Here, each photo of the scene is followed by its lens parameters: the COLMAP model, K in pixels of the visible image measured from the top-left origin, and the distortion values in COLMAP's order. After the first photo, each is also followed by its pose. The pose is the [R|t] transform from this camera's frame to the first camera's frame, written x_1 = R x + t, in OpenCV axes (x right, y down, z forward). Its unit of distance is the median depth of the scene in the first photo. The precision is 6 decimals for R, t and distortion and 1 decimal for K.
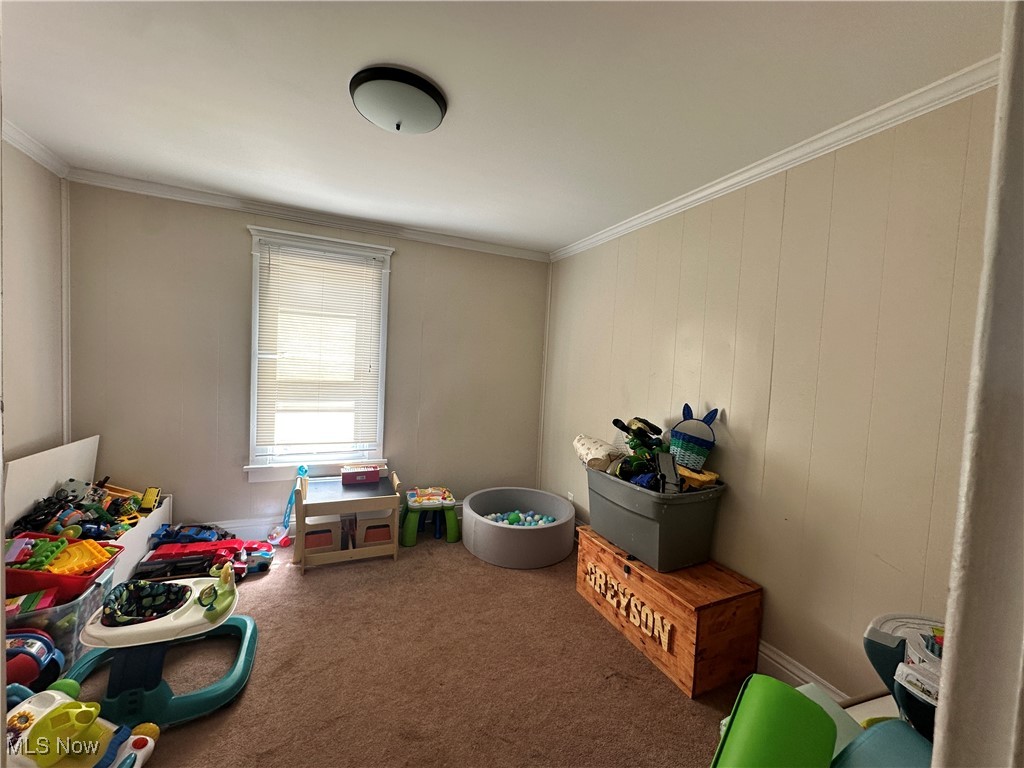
lens RADIAL K [[407.8, 0, 512.3], [0, 407.8, 384.3], [0, 0, 1]] dist [-0.001897, 0.000283]
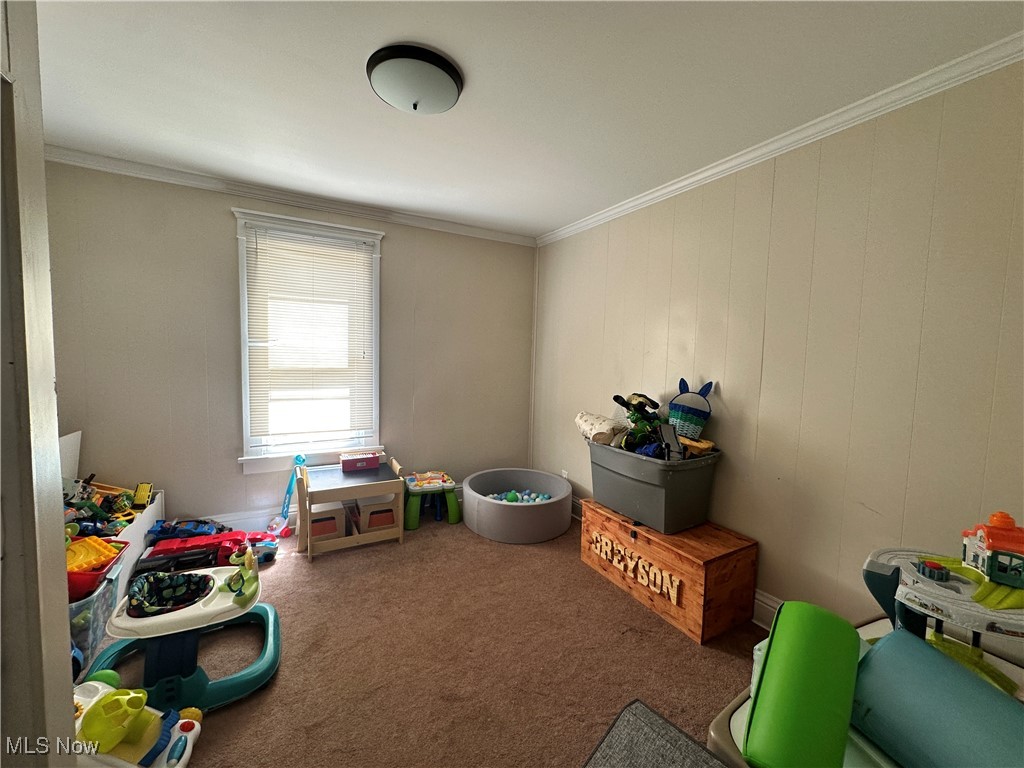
lens RADIAL K [[407.8, 0, 512.8], [0, 407.8, 383.6], [0, 0, 1]] dist [-0.001897, 0.000283]
pose [[0.996216, -0.030342, 0.081438, -0.108703], [0.028196, 0.999228, 0.027365, 0.021205], [-0.082205, -0.024965, 0.996303, -0.027411]]
